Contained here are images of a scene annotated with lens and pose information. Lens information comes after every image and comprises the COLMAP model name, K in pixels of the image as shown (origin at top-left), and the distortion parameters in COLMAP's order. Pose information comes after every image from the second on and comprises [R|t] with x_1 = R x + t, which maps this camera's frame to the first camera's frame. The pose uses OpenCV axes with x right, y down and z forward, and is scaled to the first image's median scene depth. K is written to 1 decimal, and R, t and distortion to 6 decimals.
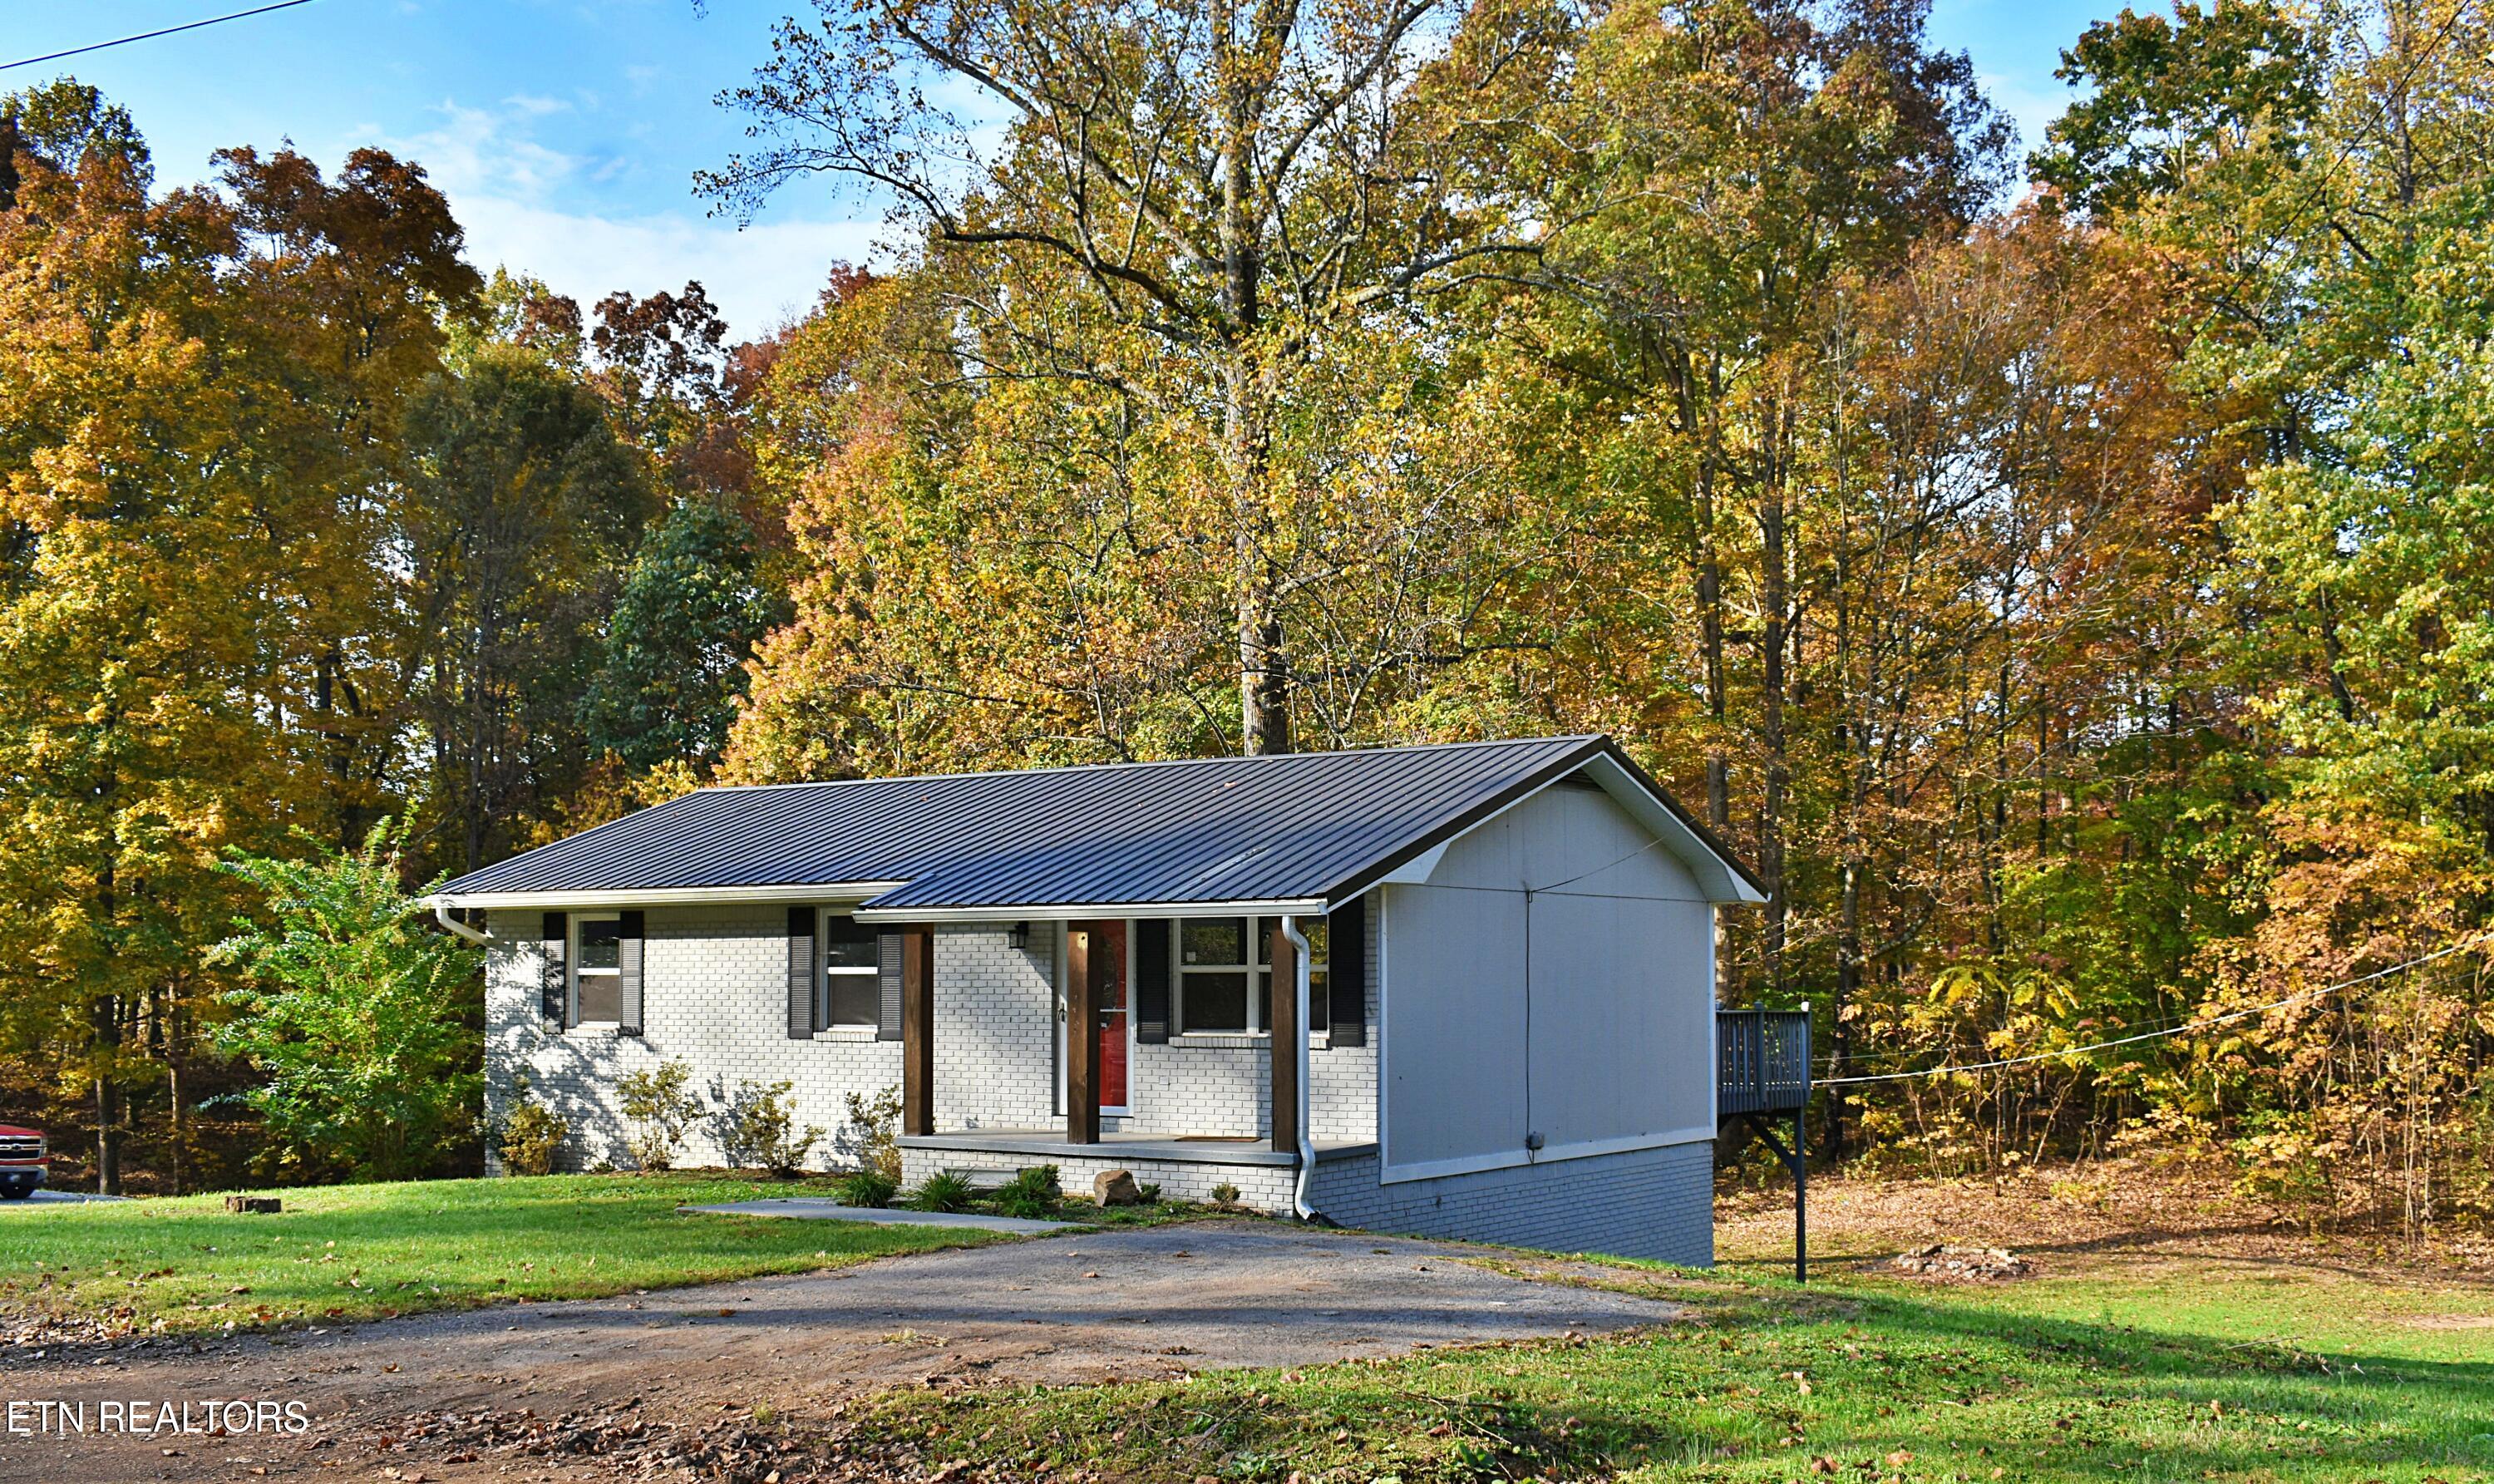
lens RADIAL K [[2535.6, 0, 1311.1], [0, 2535.6, 858.7], [0, 0, 1]] dist [-0.020158, 0.000000]
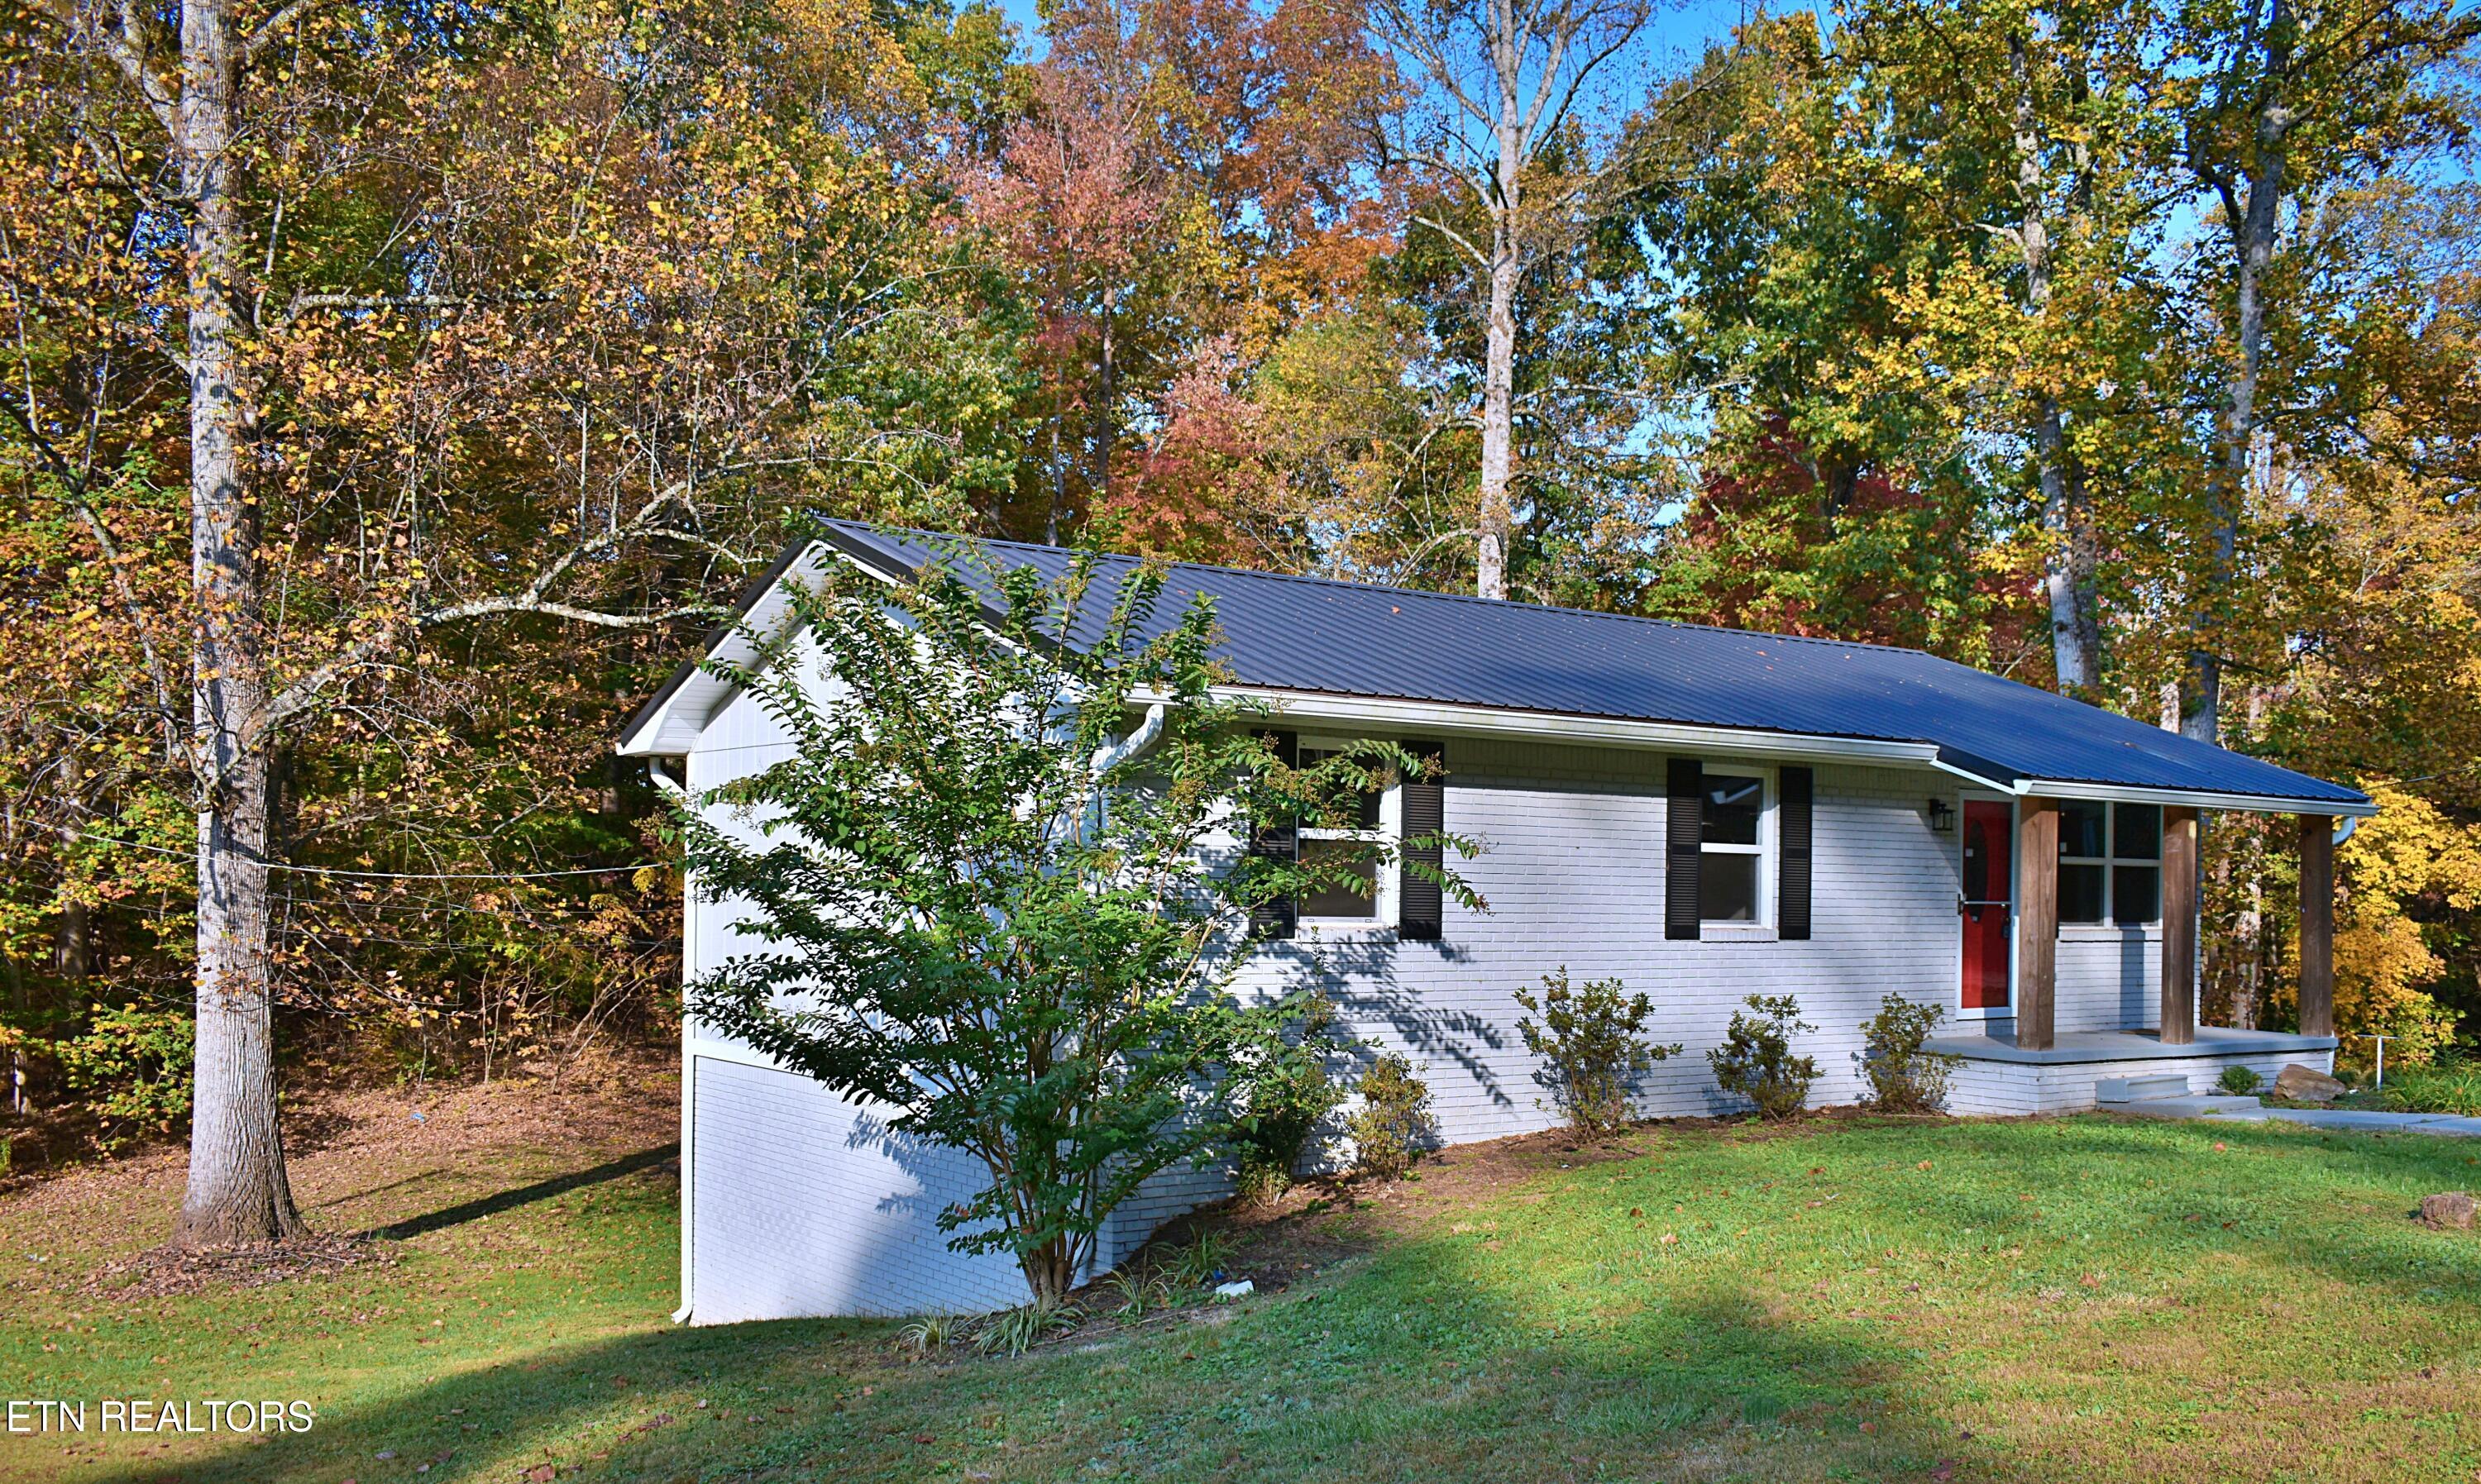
lens RADIAL K [[2273.3, 0, 1305.6], [0, 2273.3, 851.3], [0, 0, 1]] dist [-0.023257, 0.000000]
pose [[0.340013, 0.026736, 0.940040, -0.476954], [-0.062881, 0.998005, -0.005641, 0.031466], [-0.938316, -0.057192, 0.341016, 0.487920]]
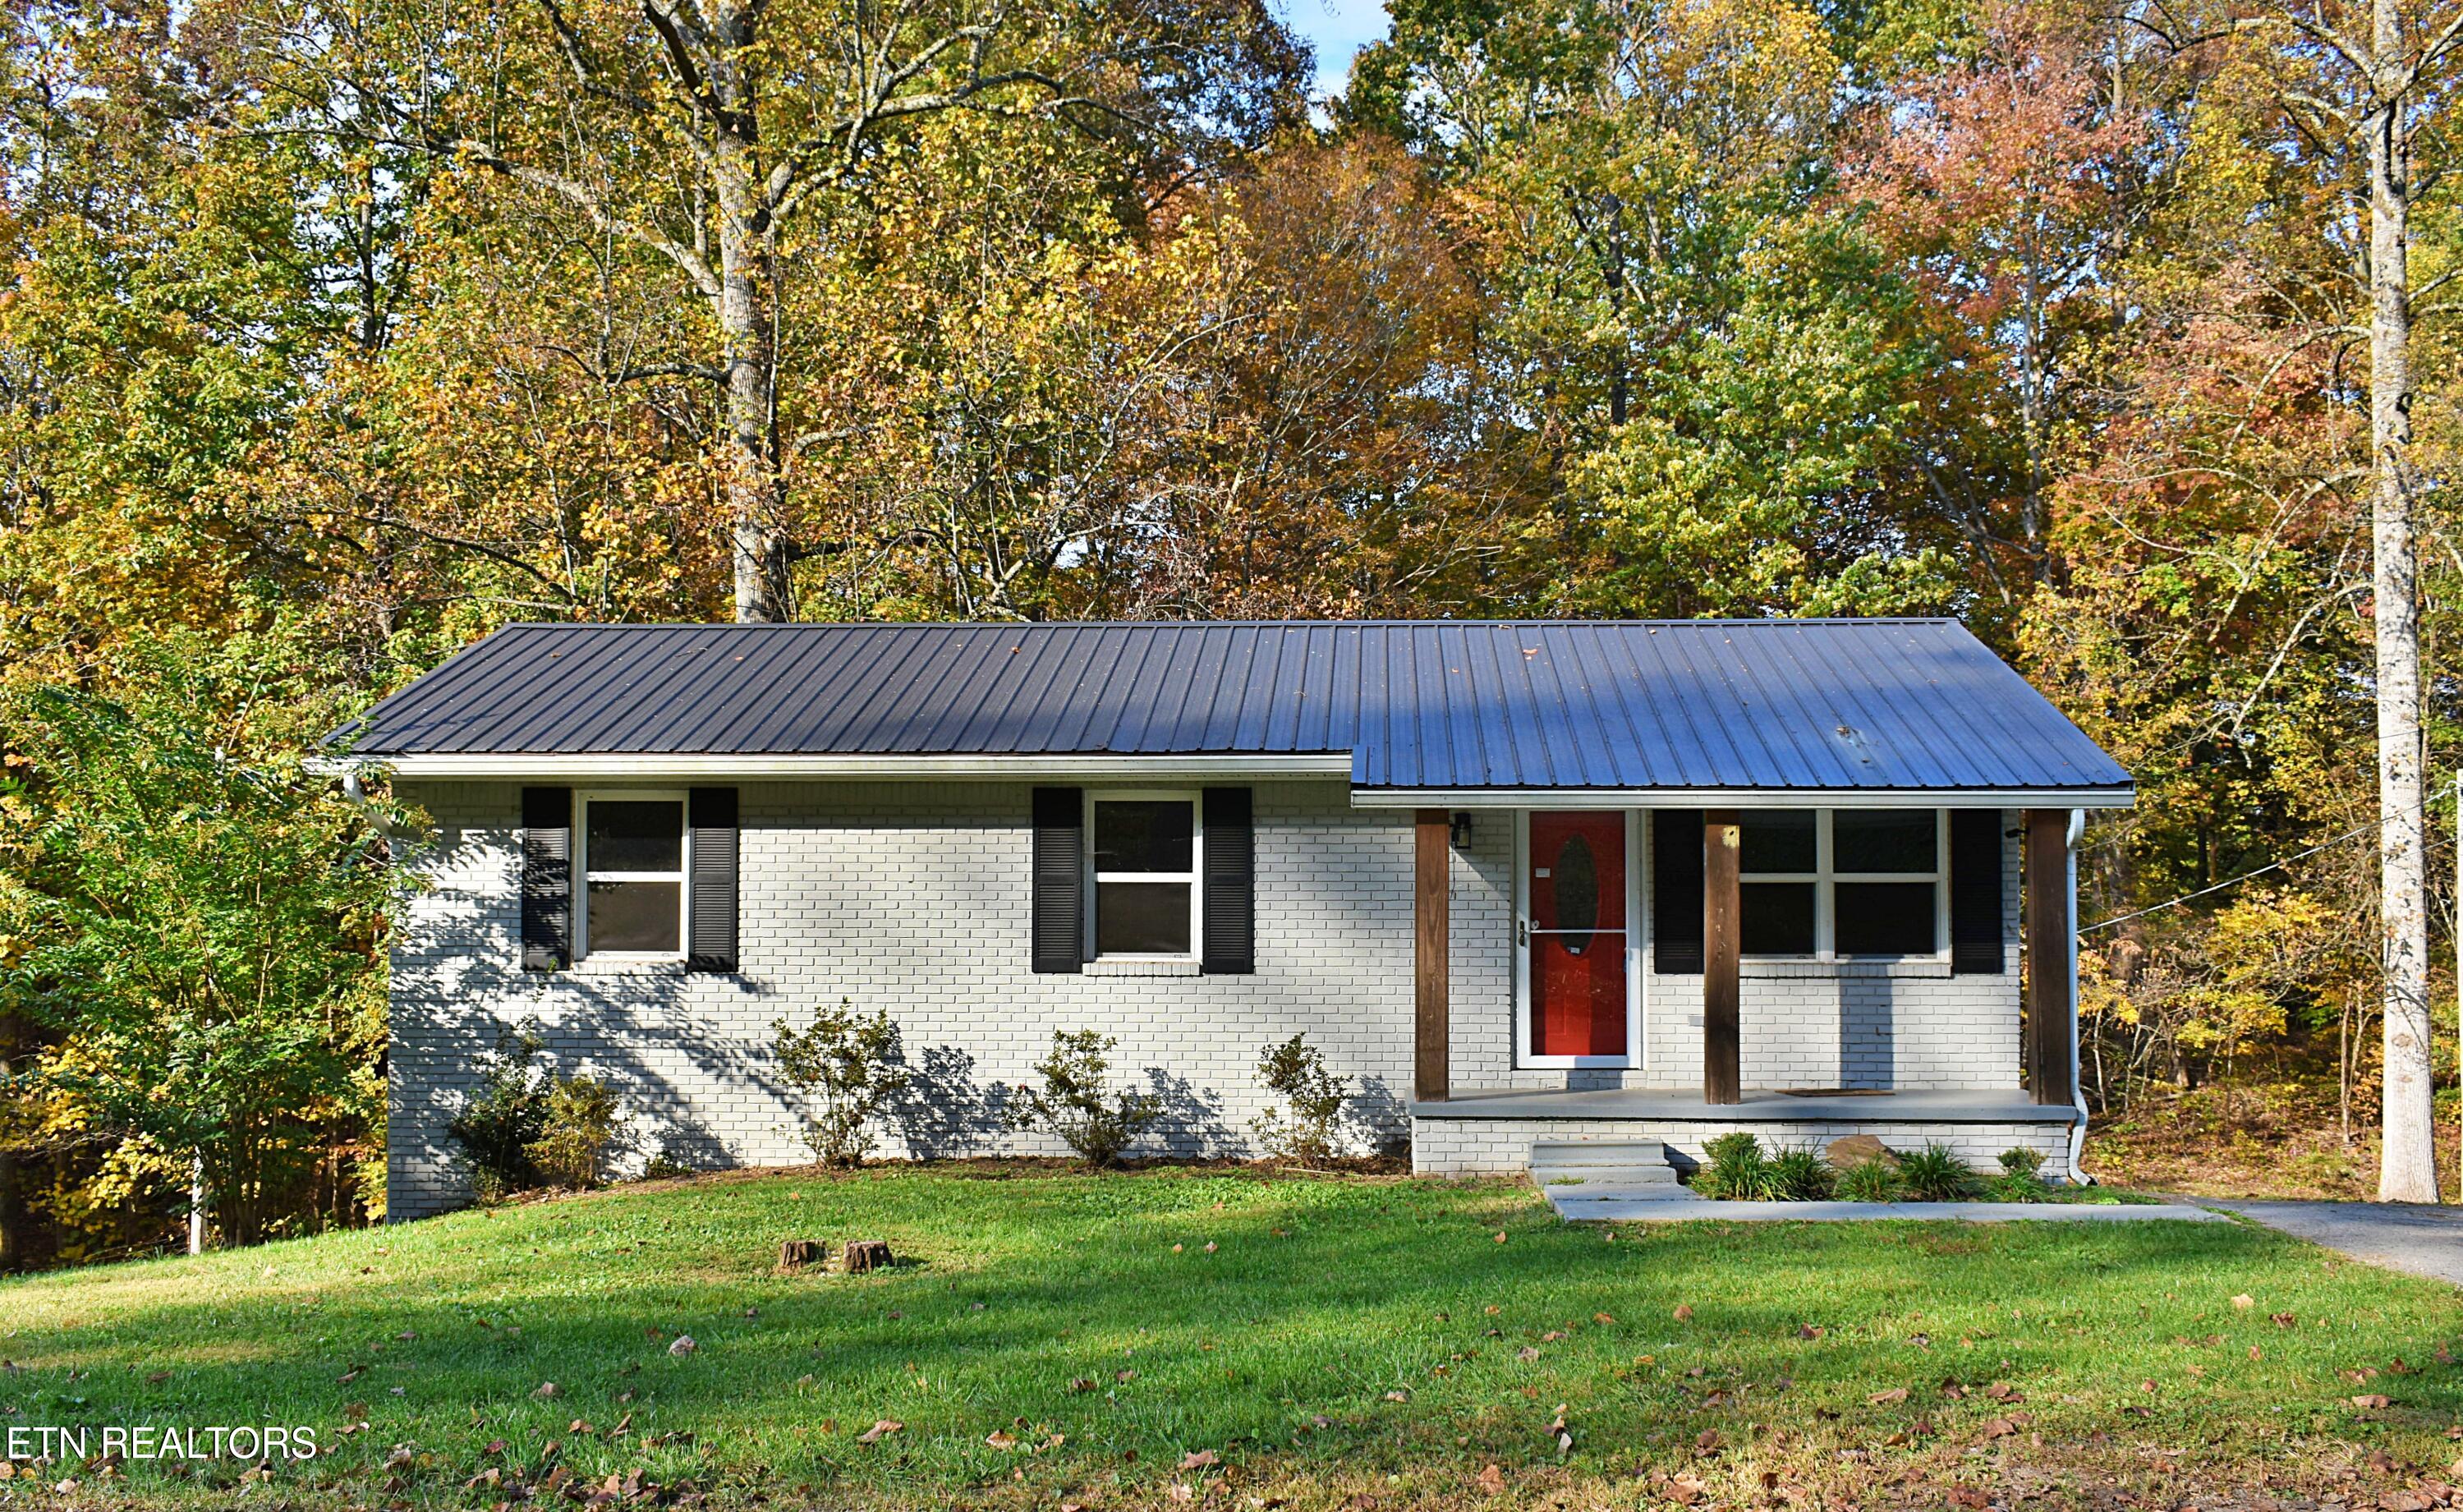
lens RADIAL K [[2534.7, 0, 1246.5], [0, 2534.7, 809.2], [0, 0, 1]] dist [-0.031127, 0.000000]
pose [[0.861980, 0.029319, 0.506093, -0.287015], [-0.029454, 0.999536, -0.007740, 0.016241], [-0.506085, -0.008235, 0.862444, 0.199187]]
